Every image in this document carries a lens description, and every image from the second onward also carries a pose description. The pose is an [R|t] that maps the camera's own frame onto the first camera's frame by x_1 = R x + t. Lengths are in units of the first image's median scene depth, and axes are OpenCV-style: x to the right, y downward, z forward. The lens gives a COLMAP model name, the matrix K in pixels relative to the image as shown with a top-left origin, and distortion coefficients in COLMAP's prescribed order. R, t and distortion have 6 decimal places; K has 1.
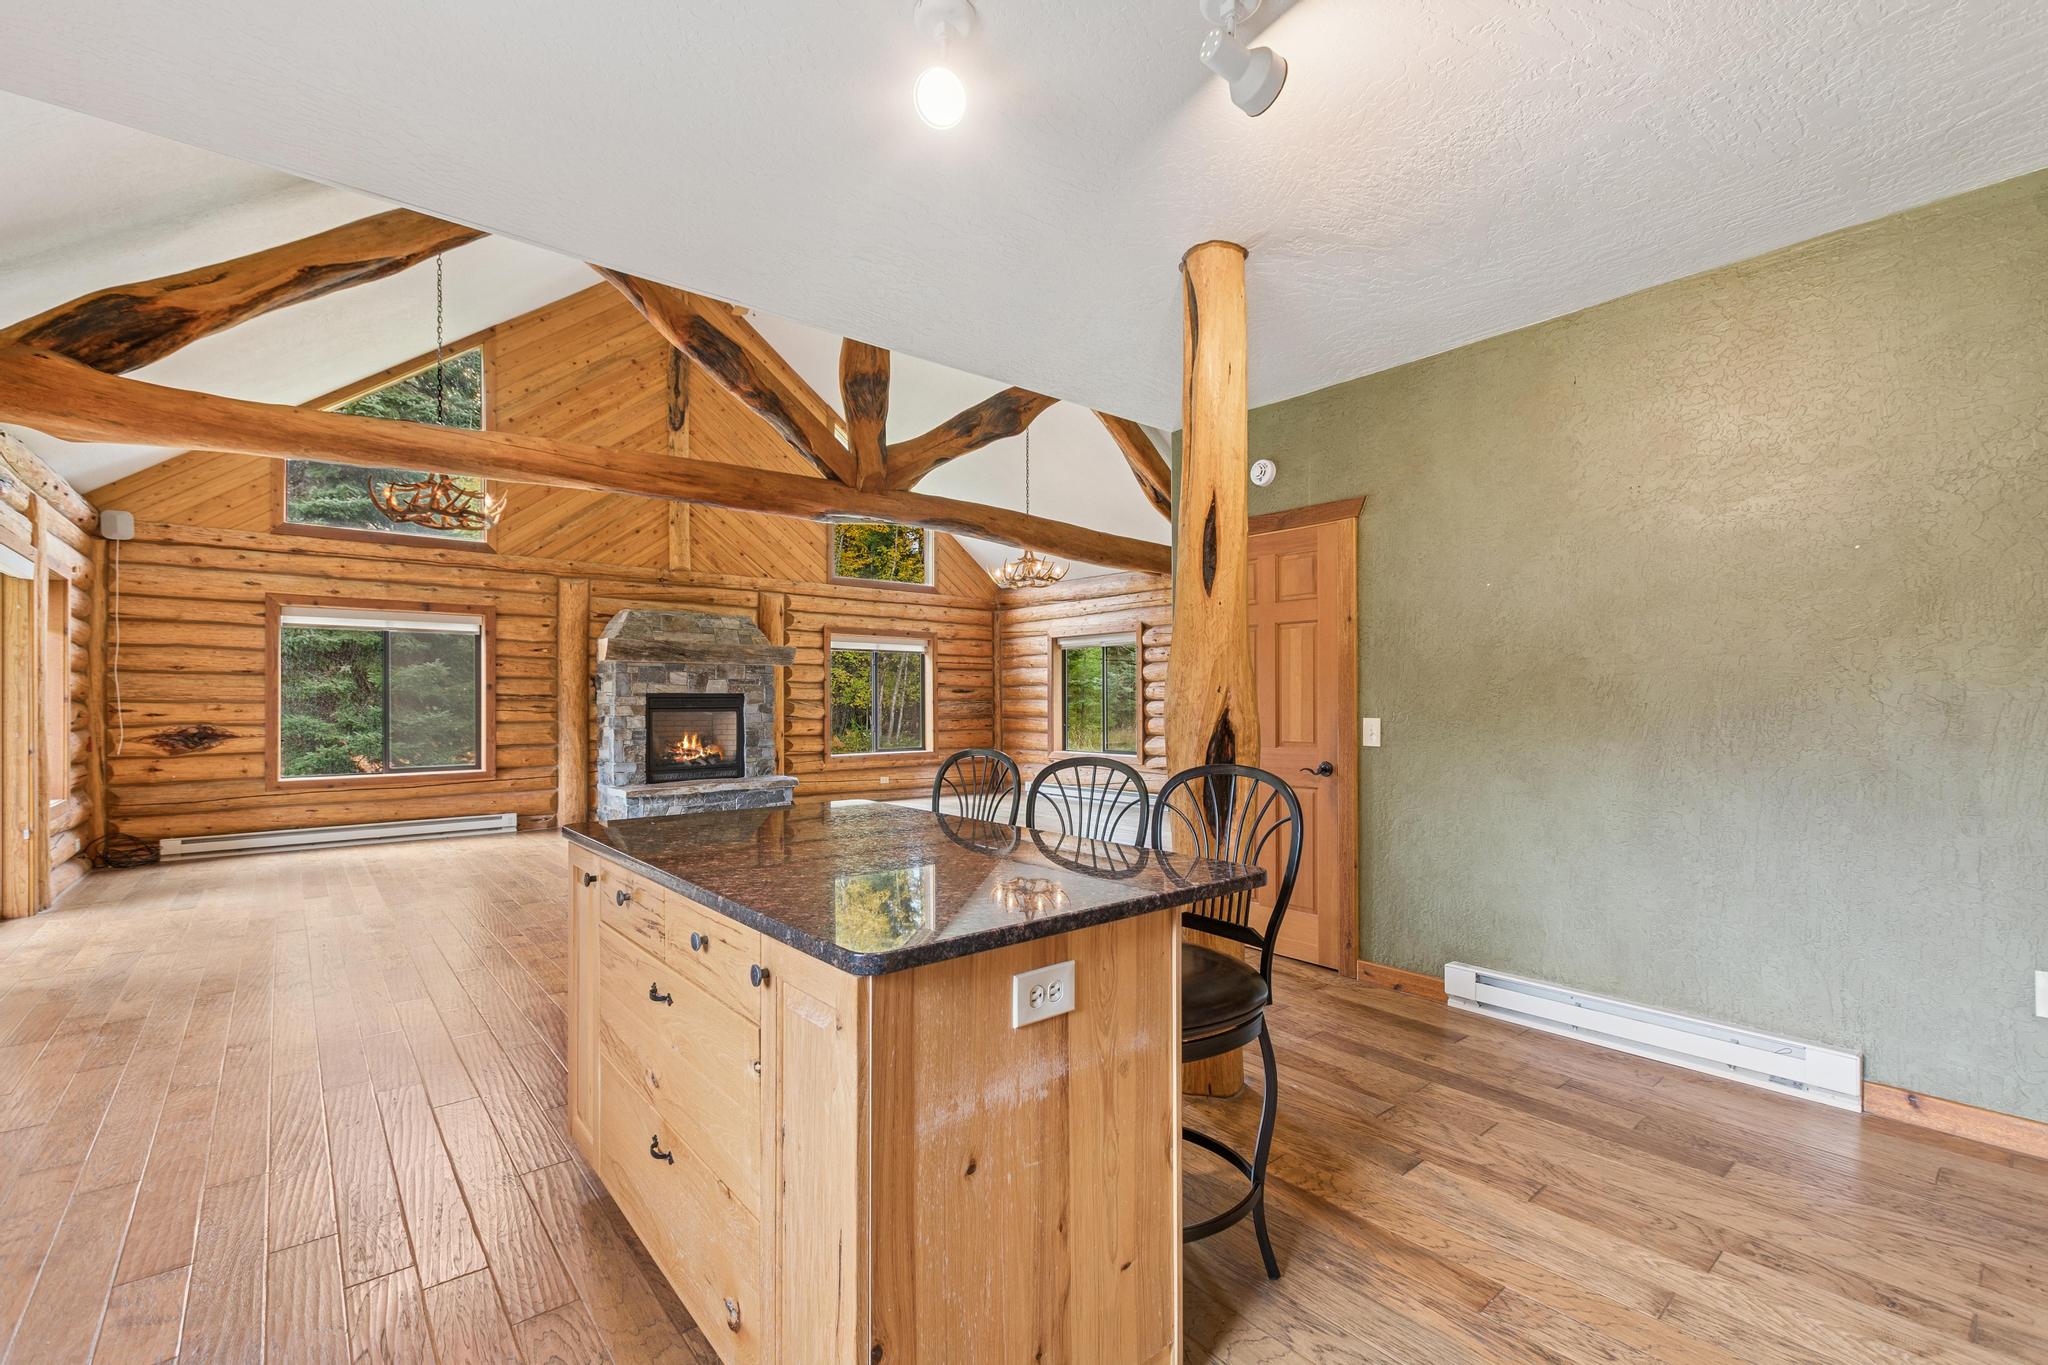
lens RADIAL K [[885.5, 0, 1026.4], [0, 885.5, 696.7], [0, 0, 1]] dist [0.014401, -0.007523]
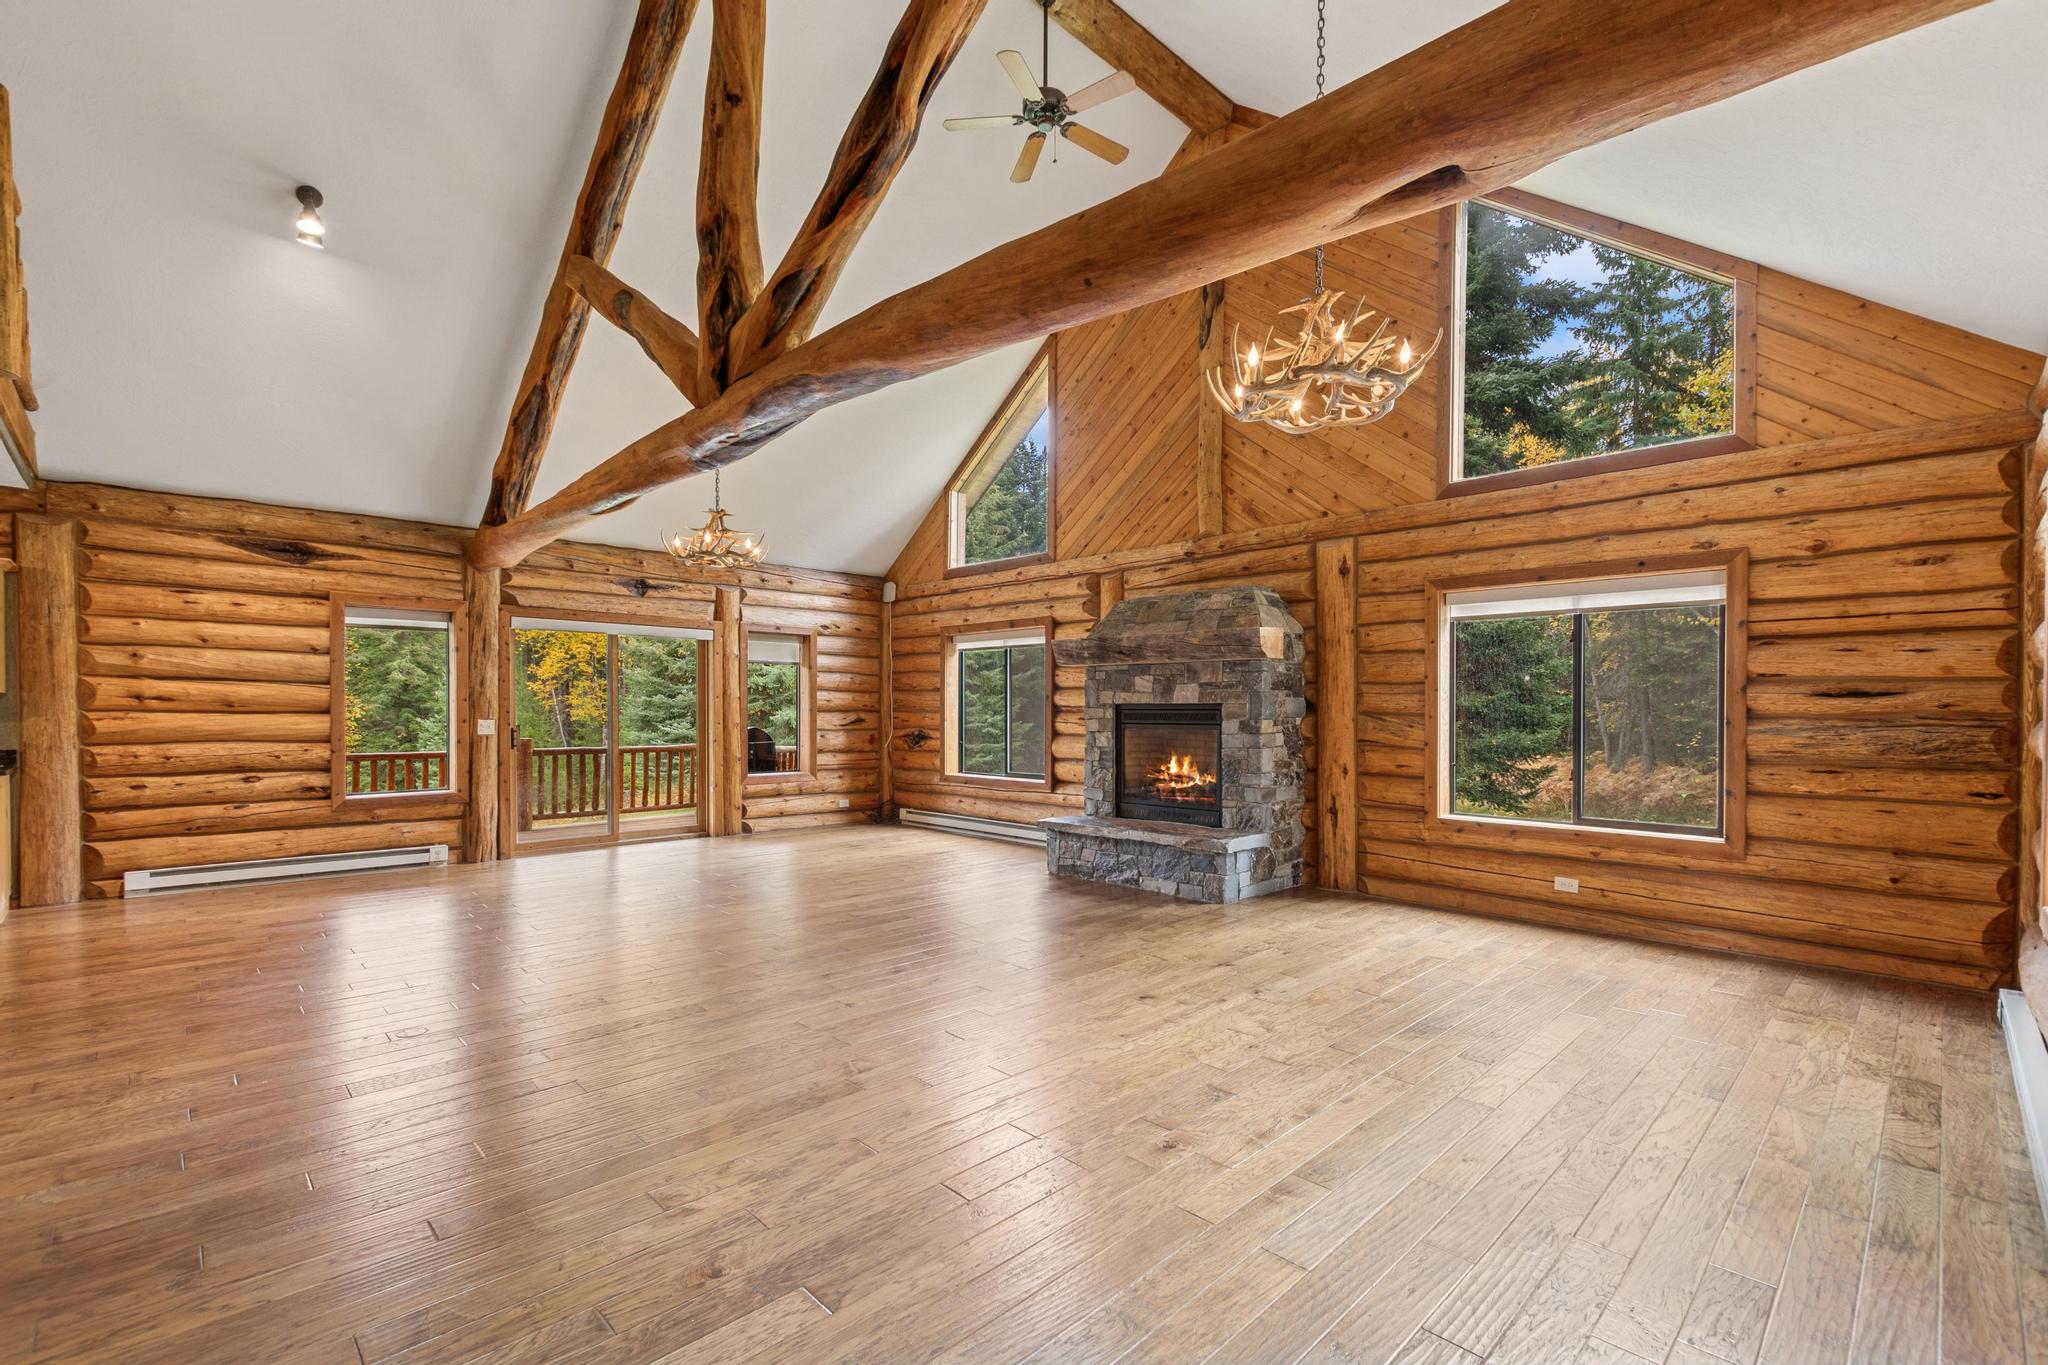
lens RADIAL K [[896.7, 0, 1018.2], [0, 896.7, 712.1], [0, 0, 1]] dist [0.012955, -0.006794]
pose [[0.072037, 0.006646, -0.997380, 0.378831], [0.002883, 0.999972, 0.006871, -0.002407], [0.997398, -0.003371, 0.072016, 0.867925]]
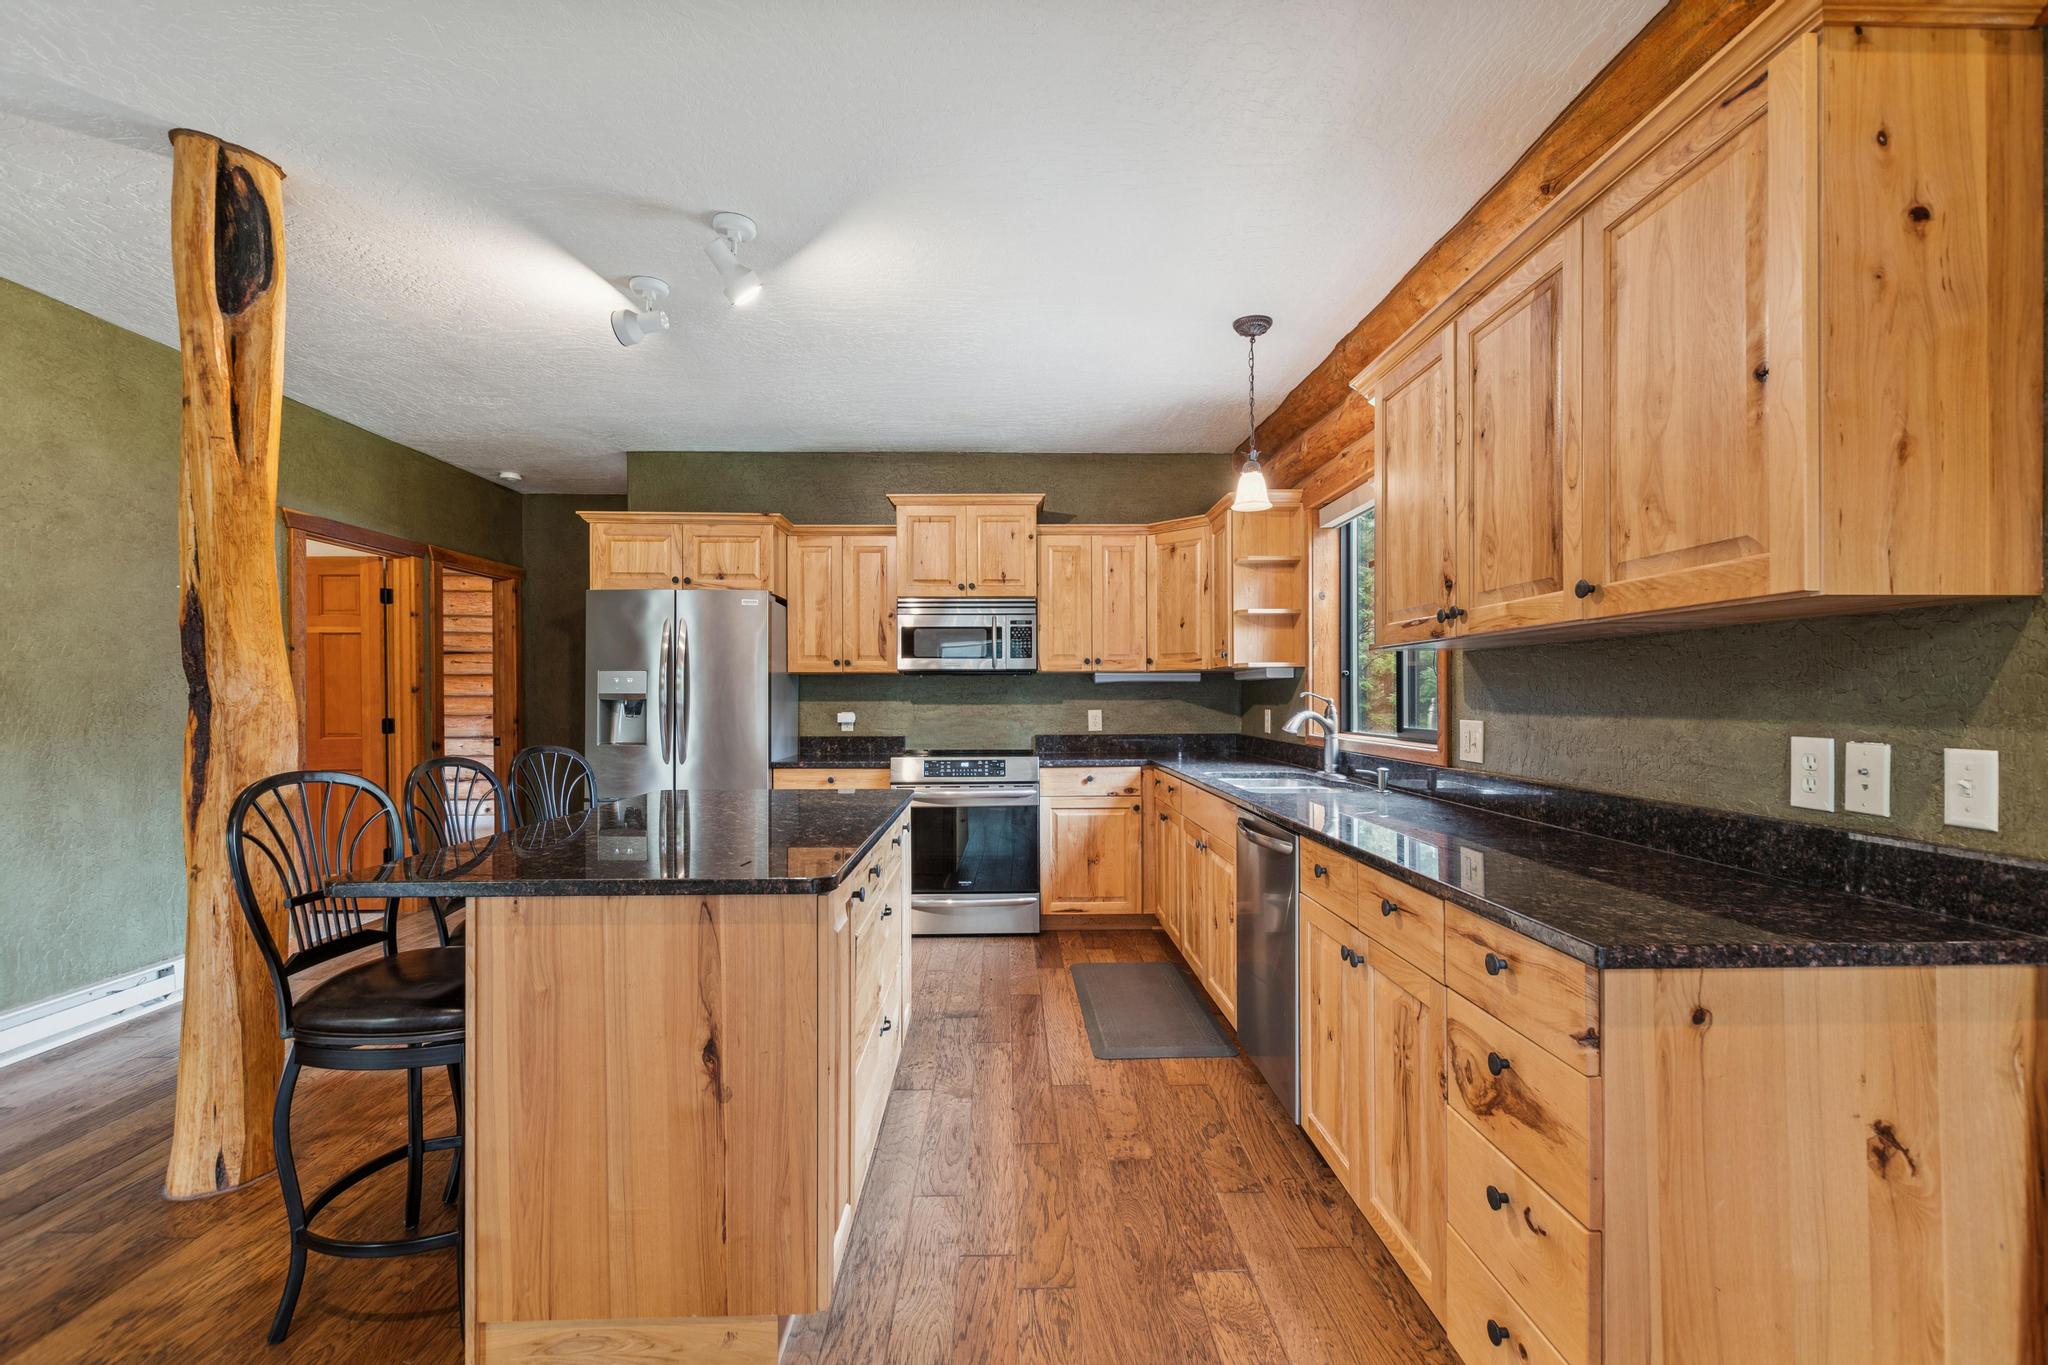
lens RADIAL K [[885.5, 0, 1026.4], [0, 885.5, 696.7], [0, 0, 1]] dist [0.014401, -0.007523]
pose [[-0.782703, 0.003132, 0.622388, -0.288200], [0.000737, 0.999991, -0.004105, 0.002413], [-0.622395, -0.002754, -0.782698, 0.391820]]
